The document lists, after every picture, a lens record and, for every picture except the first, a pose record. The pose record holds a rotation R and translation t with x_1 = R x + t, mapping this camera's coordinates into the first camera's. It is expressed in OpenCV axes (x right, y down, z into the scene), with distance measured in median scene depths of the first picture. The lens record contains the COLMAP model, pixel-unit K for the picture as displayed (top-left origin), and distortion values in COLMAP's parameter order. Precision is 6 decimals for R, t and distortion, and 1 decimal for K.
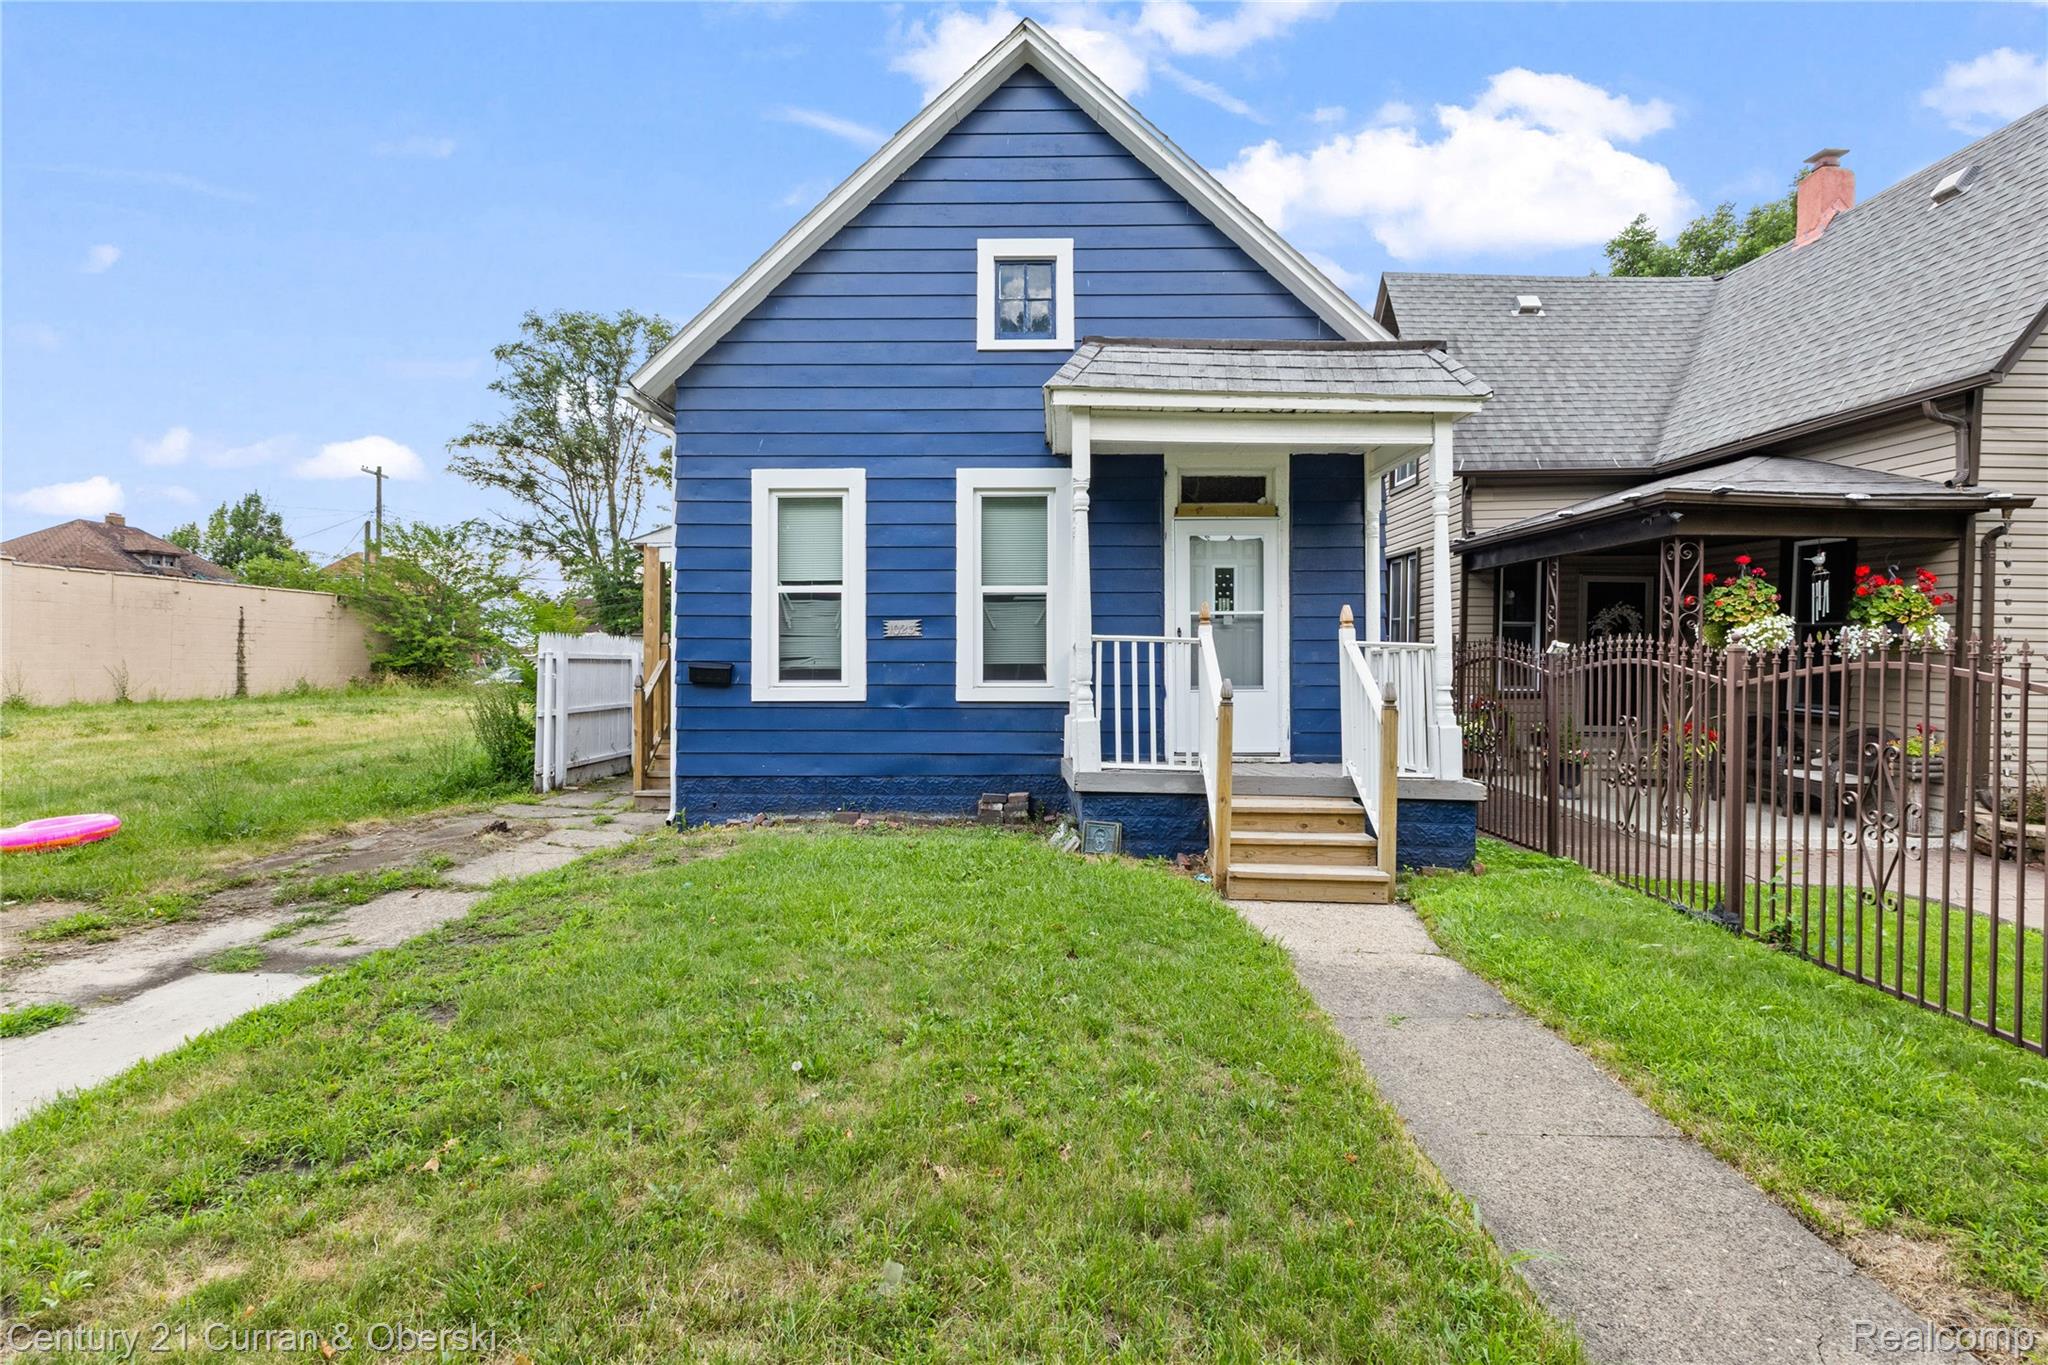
lens RADIAL K [[1003.0, 0, 1011.3], [0, 1003.0, 685.1], [0, 0, 1]] dist [-0.012819, 0.000251]
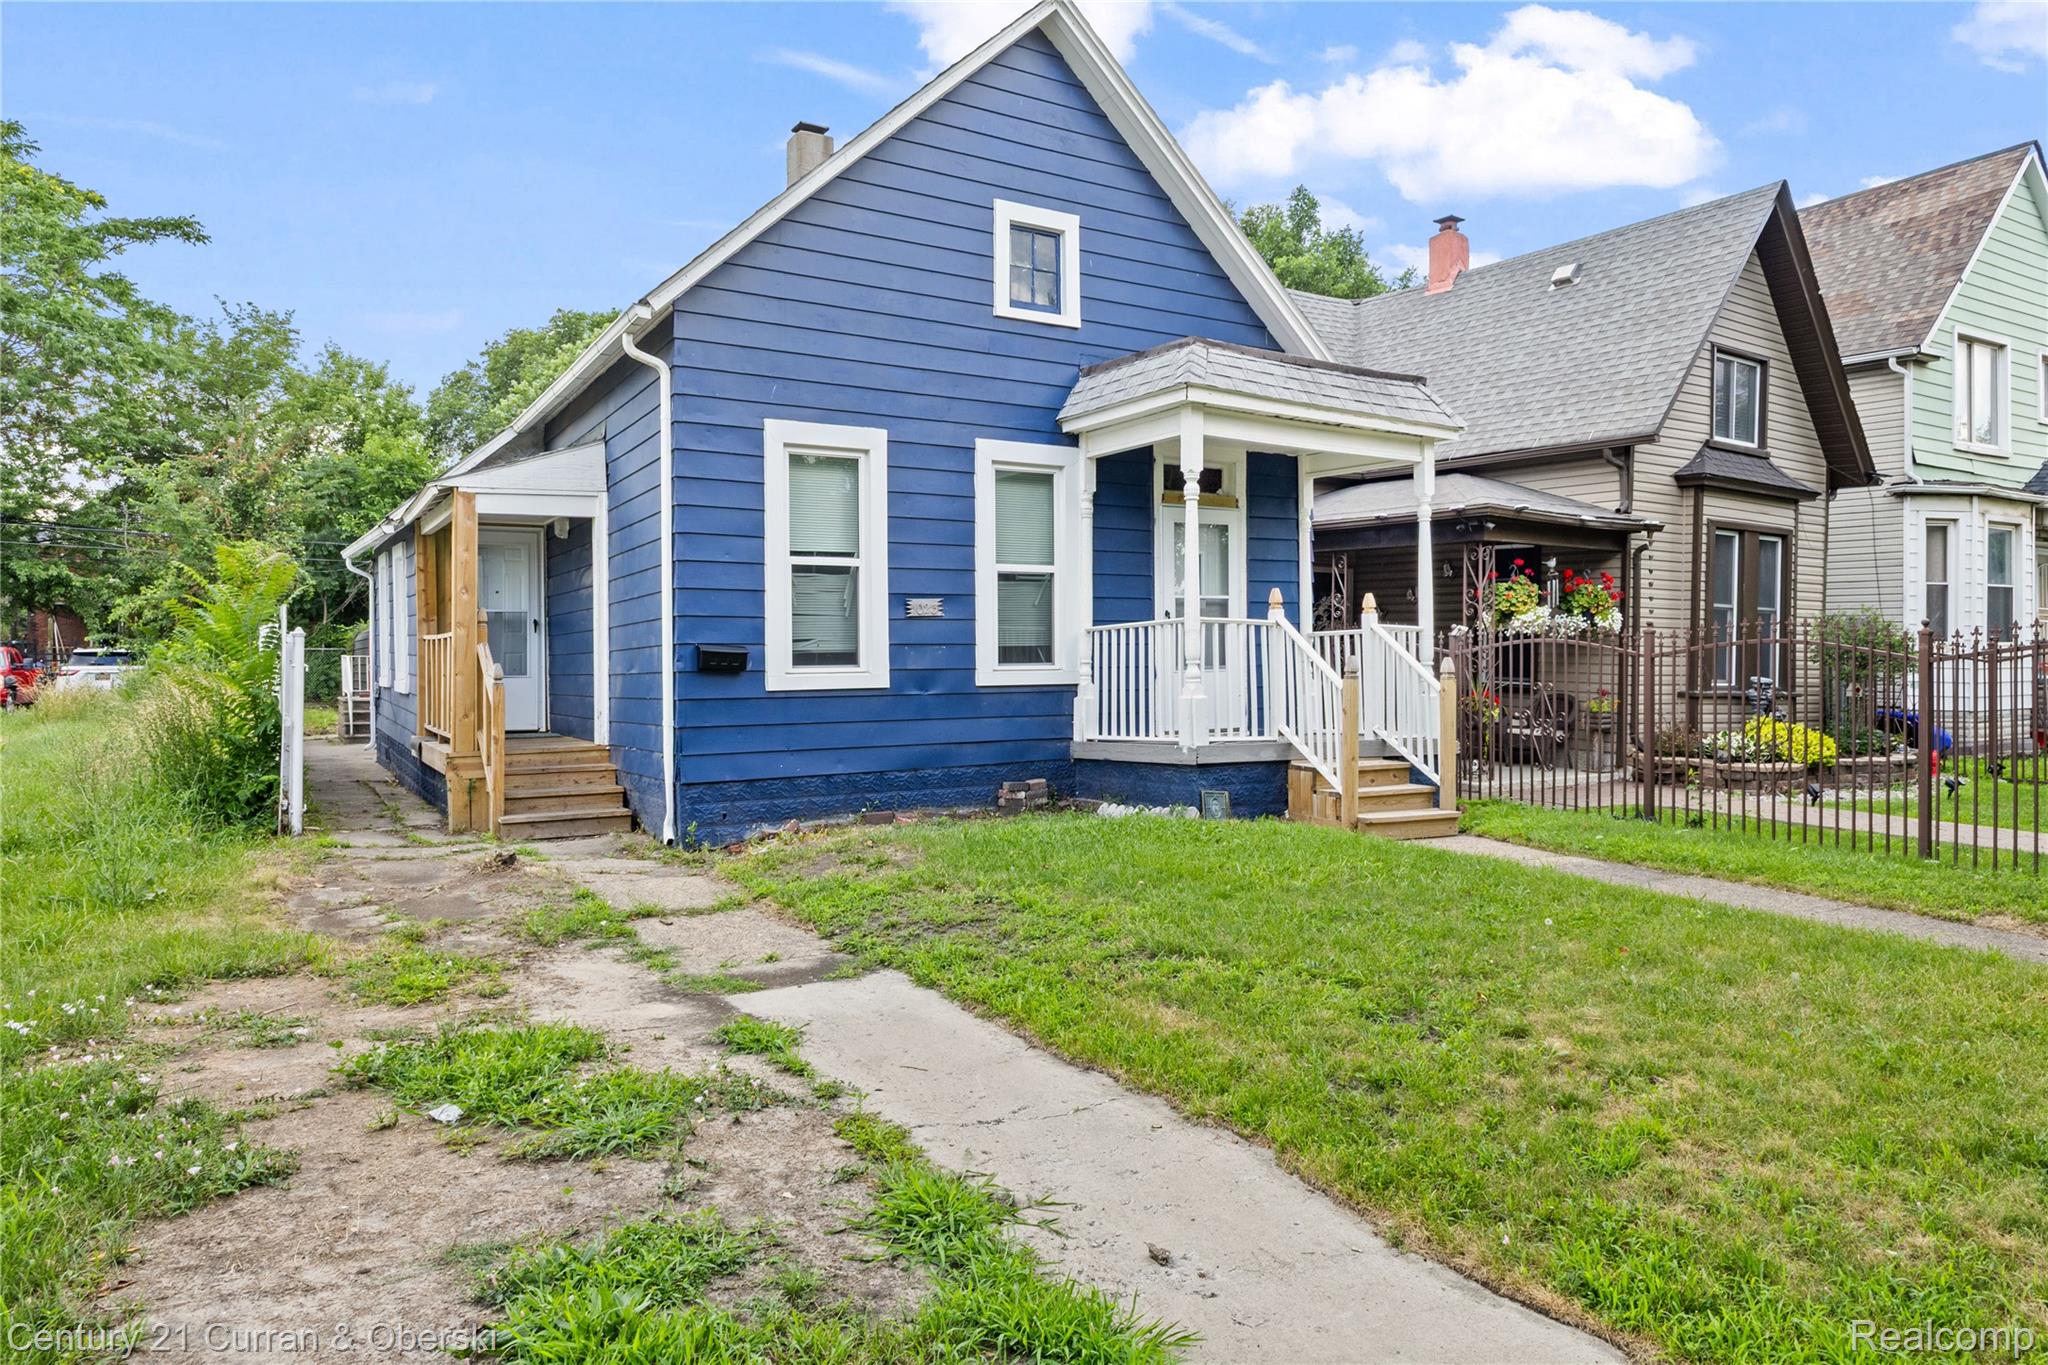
lens RADIAL K [[1297.4, 0, 1022.7], [0, 1297.4, 680.5], [0, 0, 1]] dist [-0.005624, 0.000112]
pose [[0.839794, -0.017367, 0.542627, -0.676957], [0.018040, 0.999829, 0.004080, 0.006851], [-0.542605, 0.006362, 0.839964, -0.044338]]
